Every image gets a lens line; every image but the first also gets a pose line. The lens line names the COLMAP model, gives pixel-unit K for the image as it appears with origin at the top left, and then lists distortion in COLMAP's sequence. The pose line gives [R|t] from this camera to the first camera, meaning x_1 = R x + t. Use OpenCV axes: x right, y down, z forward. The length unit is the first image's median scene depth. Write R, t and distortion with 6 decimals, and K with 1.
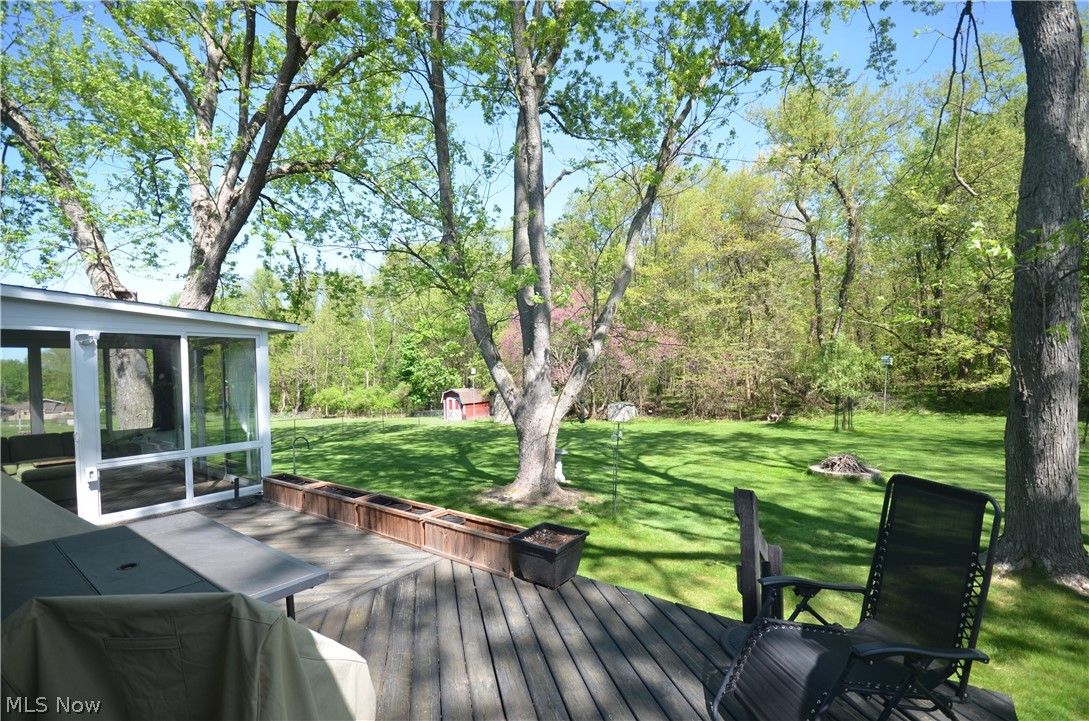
lens RADIAL K [[477.6, 0, 545.7], [0, 477.6, 364.4], [0, 0, 1]] dist [-0.003598, -0.000188]
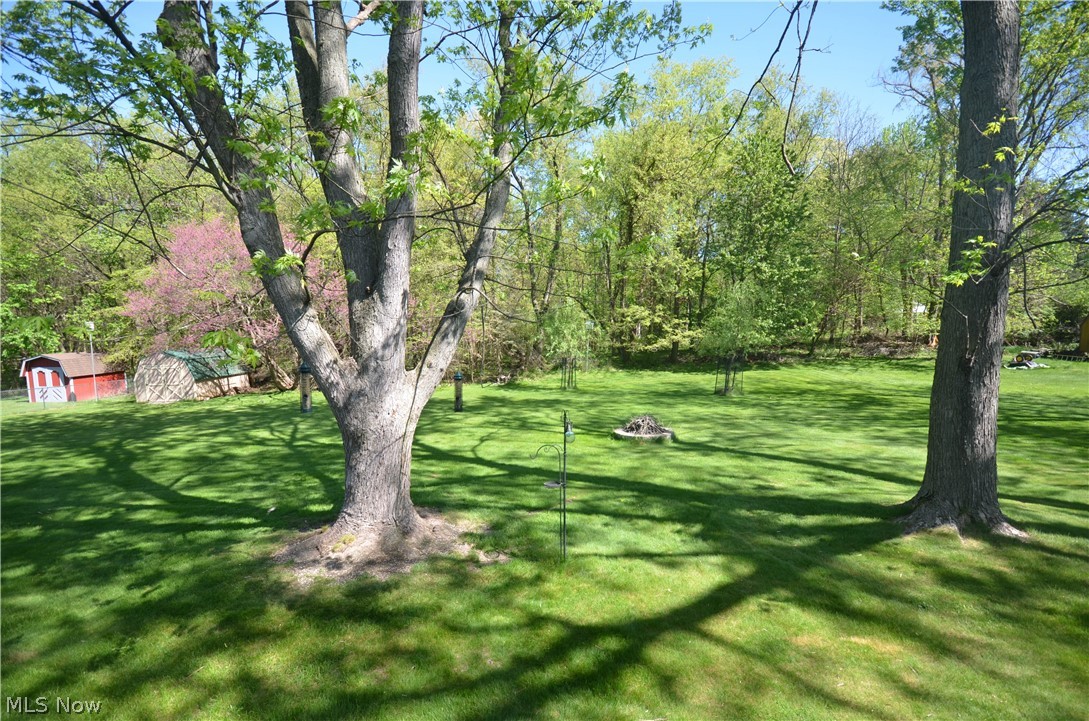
lens RADIAL K [[477.6, 0, 543.1], [0, 477.6, 352.7], [0, 0, 1]] dist [-0.003598, -0.000188]
pose [[0.795492, -0.009605, 0.605887, -0.211236], [-0.024890, 0.998513, 0.048507, 0.010153], [-0.605452, -0.053667, 0.794070, 0.412891]]
